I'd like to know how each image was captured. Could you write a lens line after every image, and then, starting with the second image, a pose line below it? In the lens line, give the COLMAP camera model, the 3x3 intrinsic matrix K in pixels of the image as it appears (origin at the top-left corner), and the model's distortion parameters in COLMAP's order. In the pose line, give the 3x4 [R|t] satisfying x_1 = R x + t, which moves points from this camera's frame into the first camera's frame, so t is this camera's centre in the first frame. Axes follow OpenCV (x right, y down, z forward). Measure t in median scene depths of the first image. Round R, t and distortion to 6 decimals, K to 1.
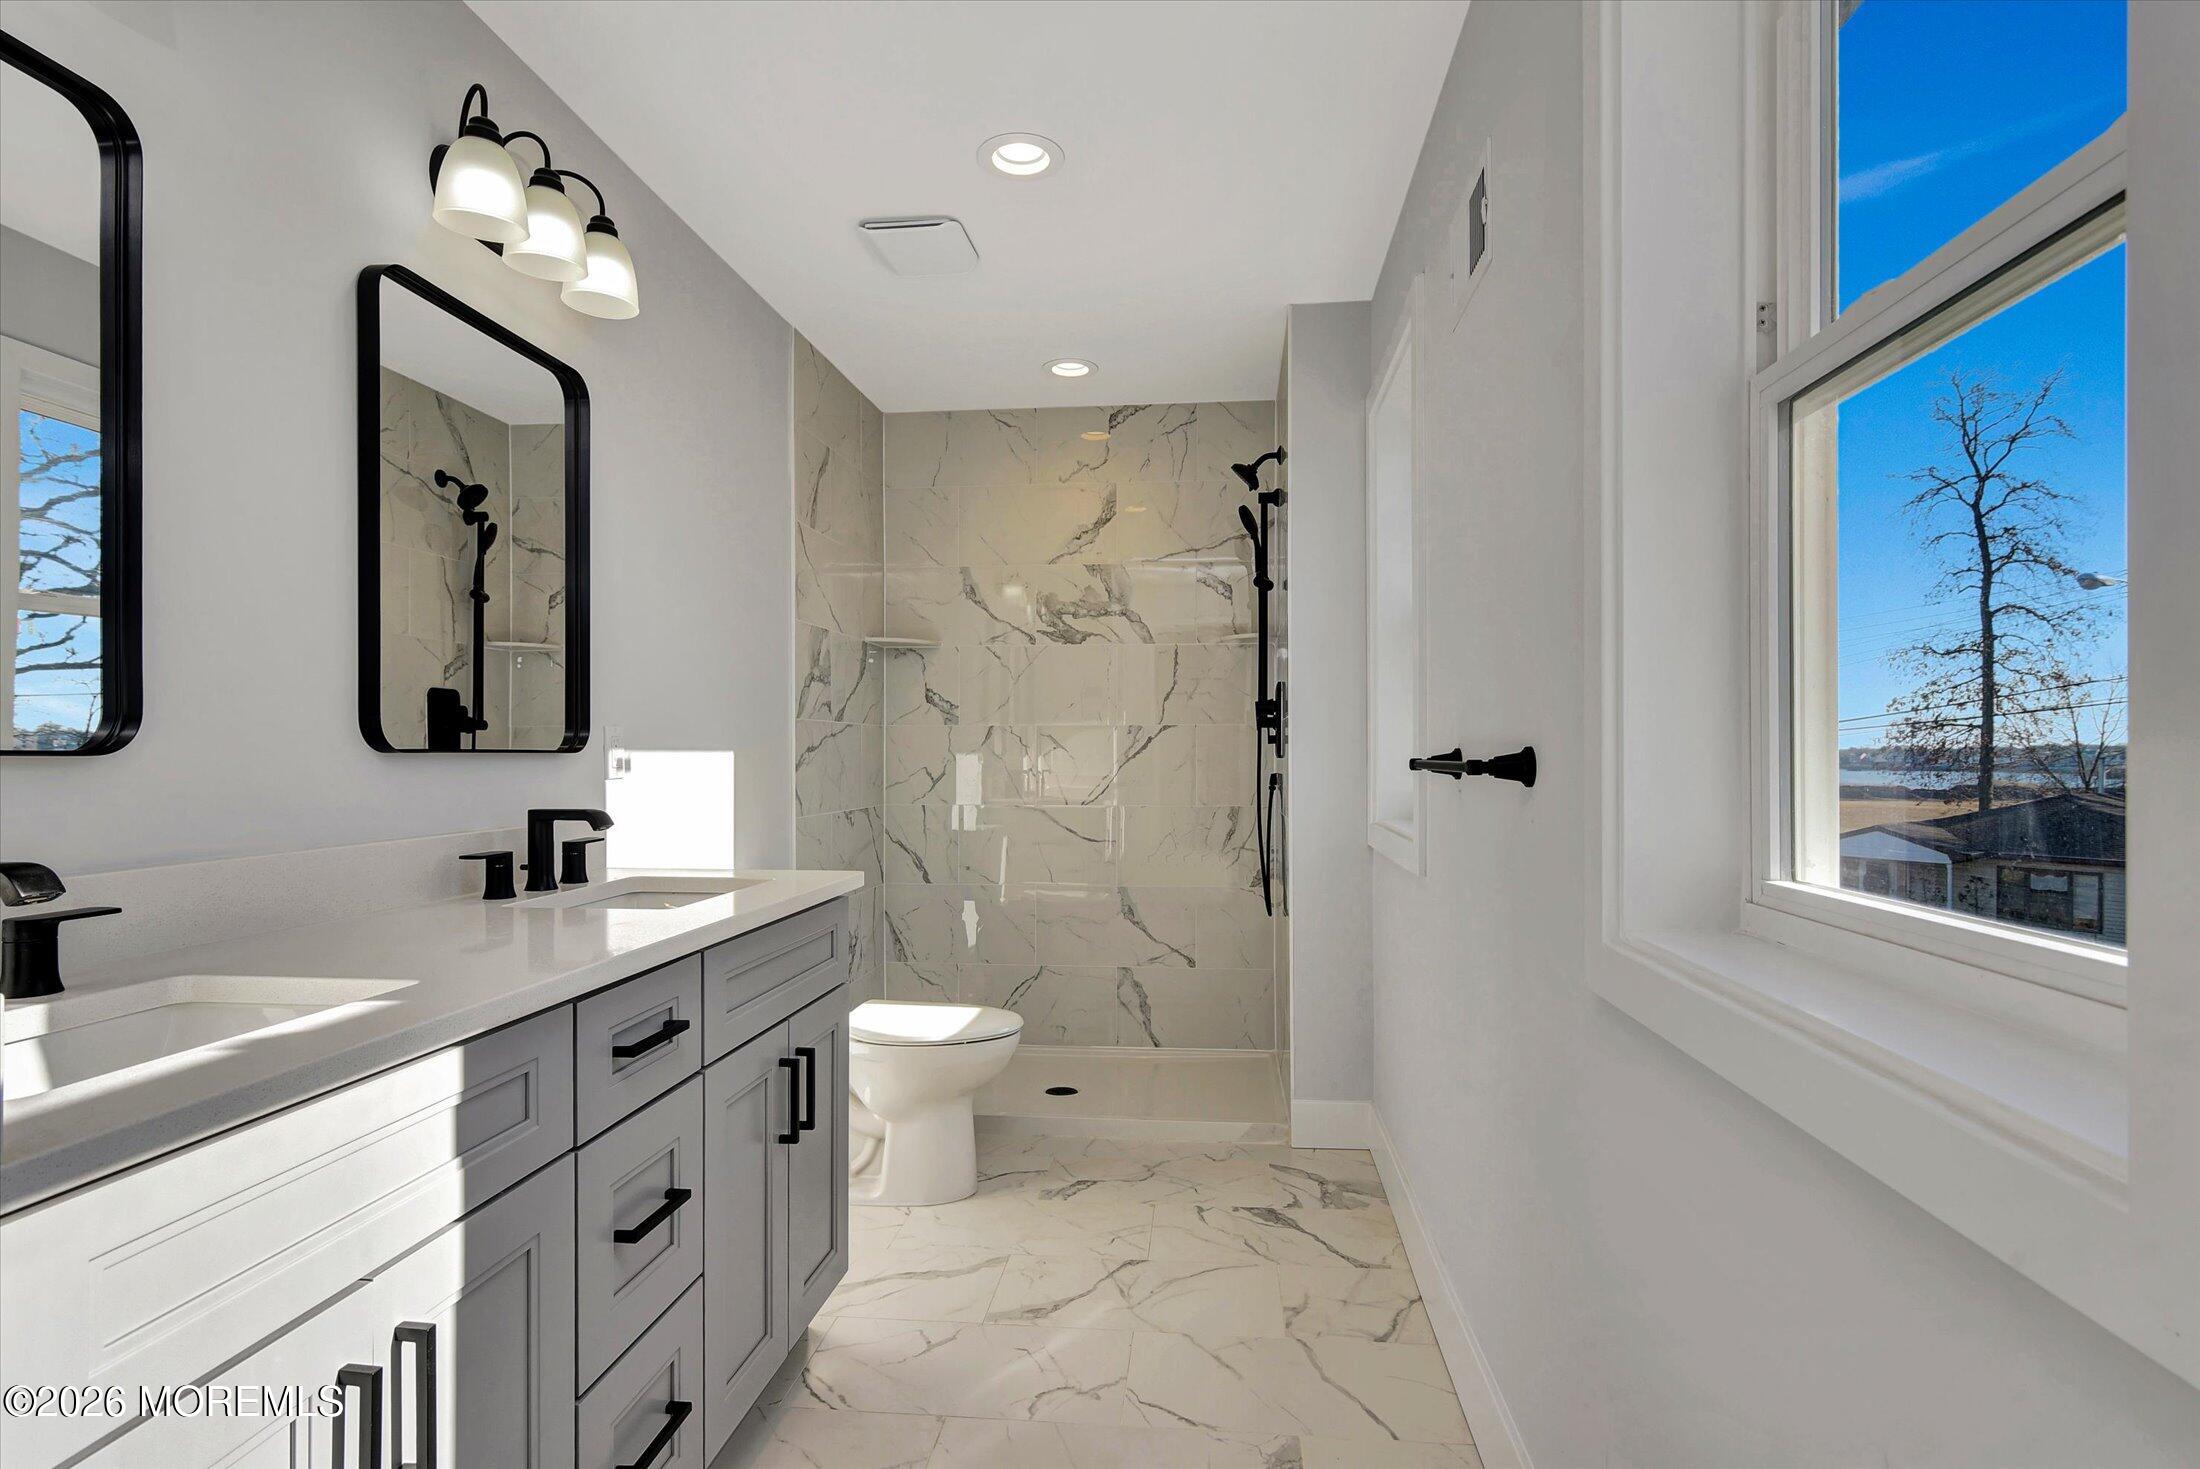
lens RADIAL K [[1146.3, 0, 1109.1], [0, 1146.3, 767.7], [0, 0, 1]] dist [-0.017055, -0.000211]
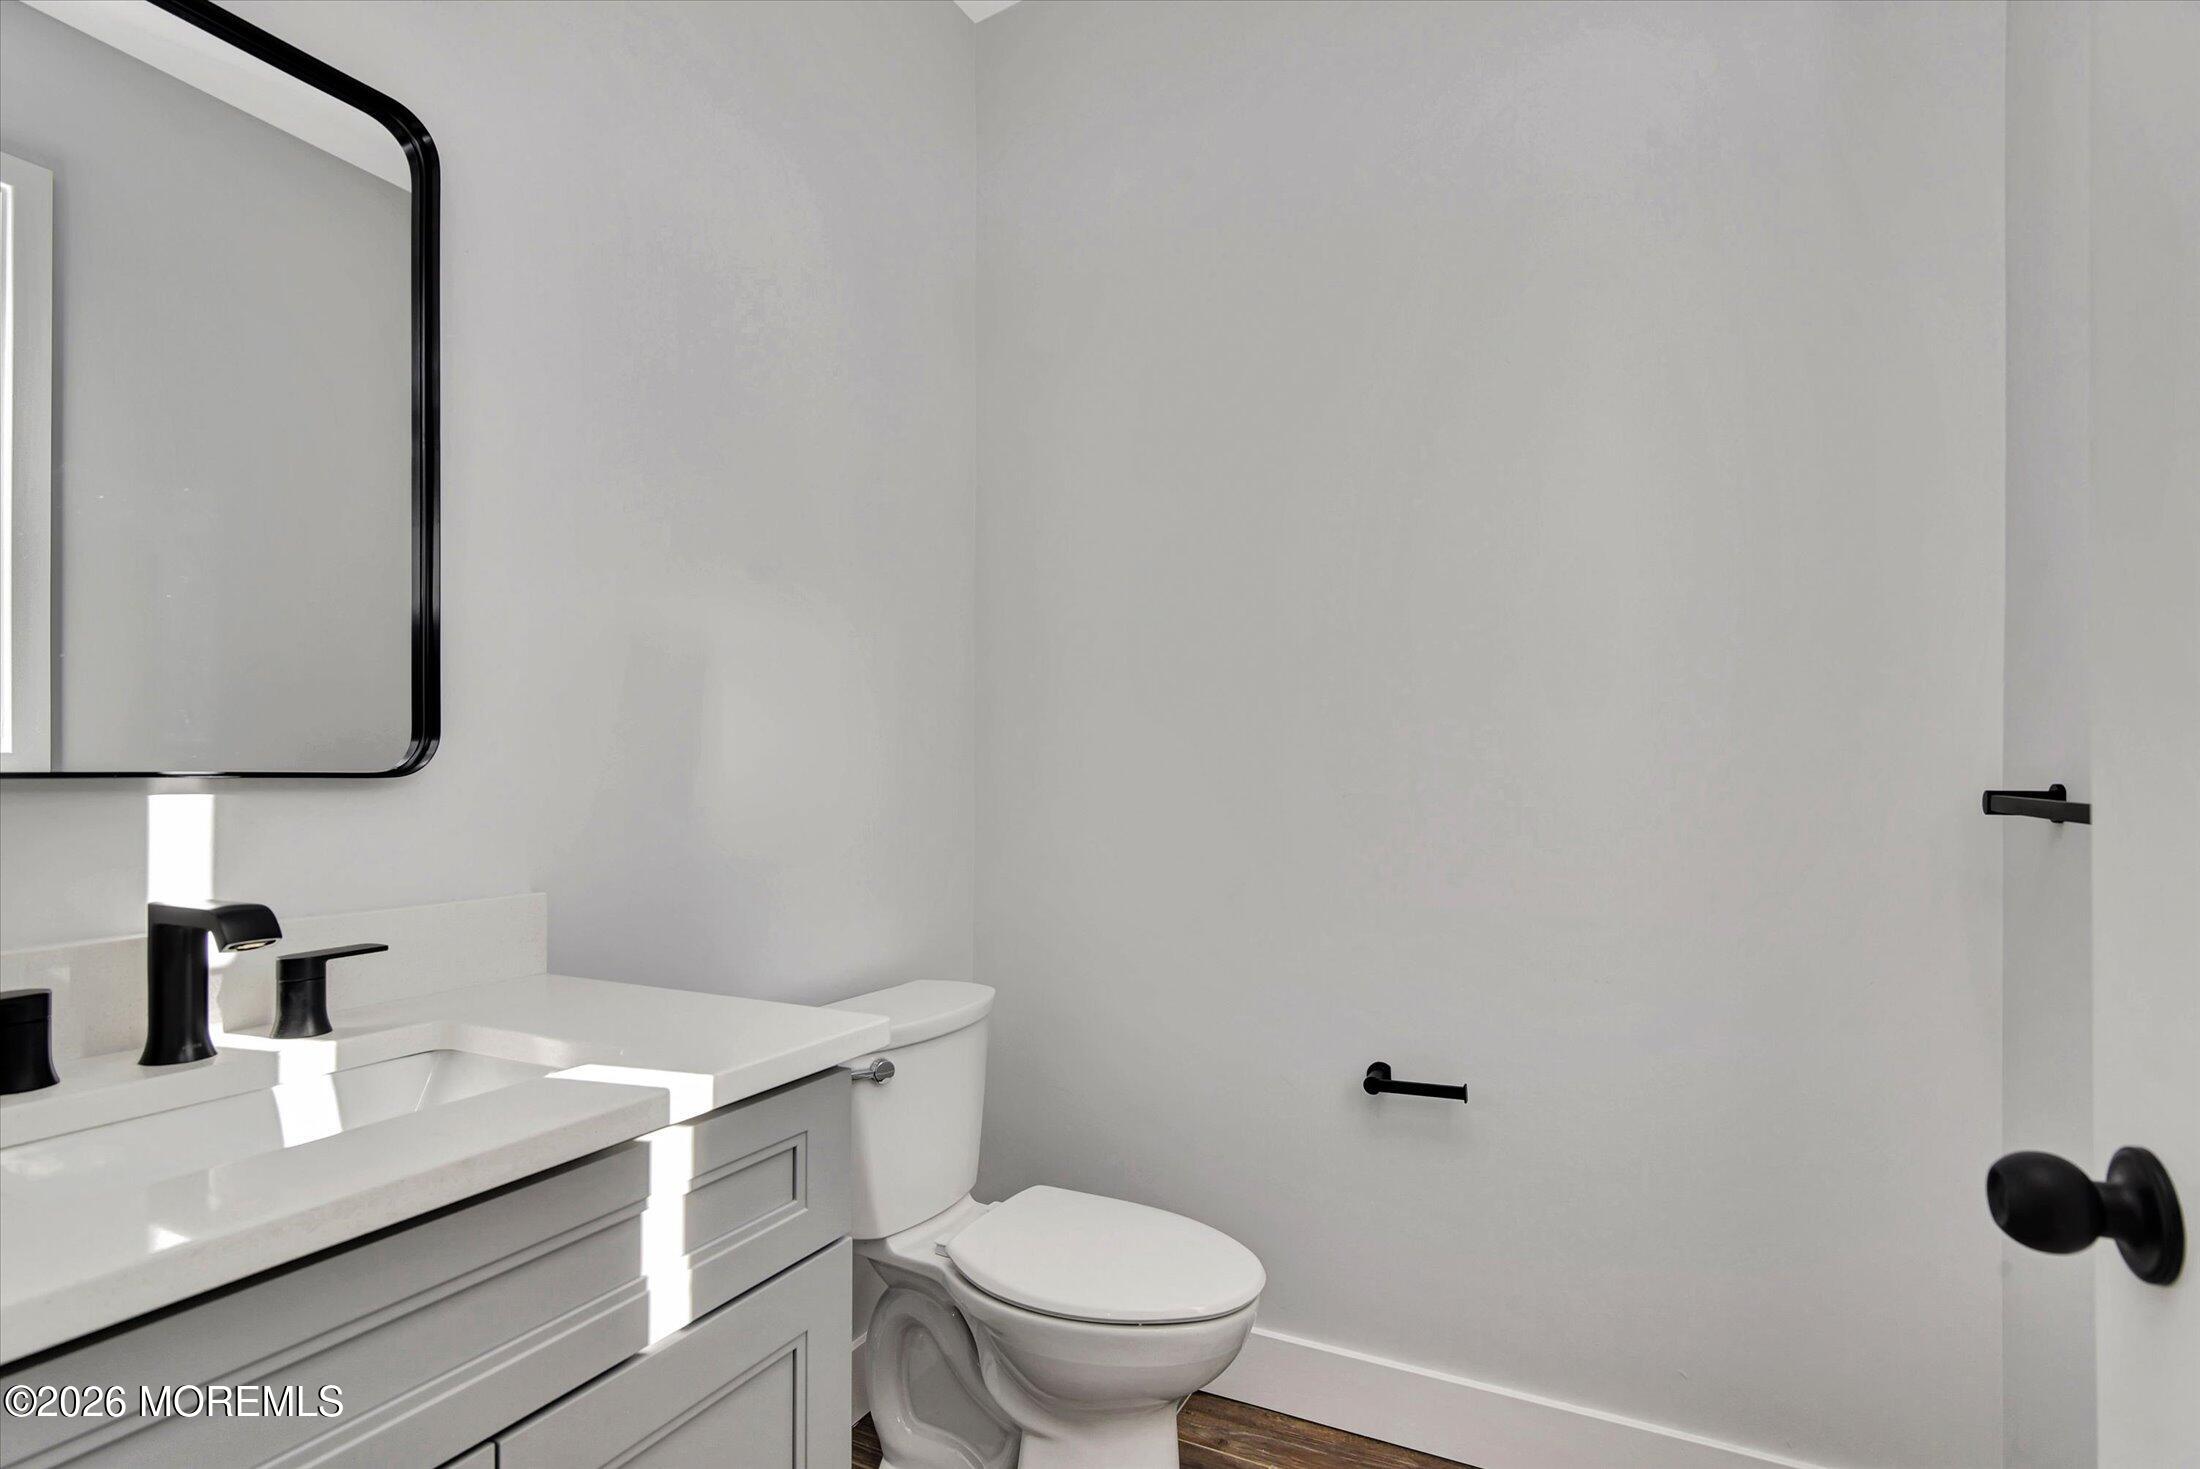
lens RADIAL K [[1151.5, 0, 1107.8], [0, 1151.5, 779.7], [0, 0, 1]] dist [-0.015966, 0.000338]
pose [[0.940568, 0.000260, -0.339604, 0.022982], [-0.007543, 0.999769, -0.020124, -0.002035], [0.339520, 0.021490, 0.940353, 0.284023]]
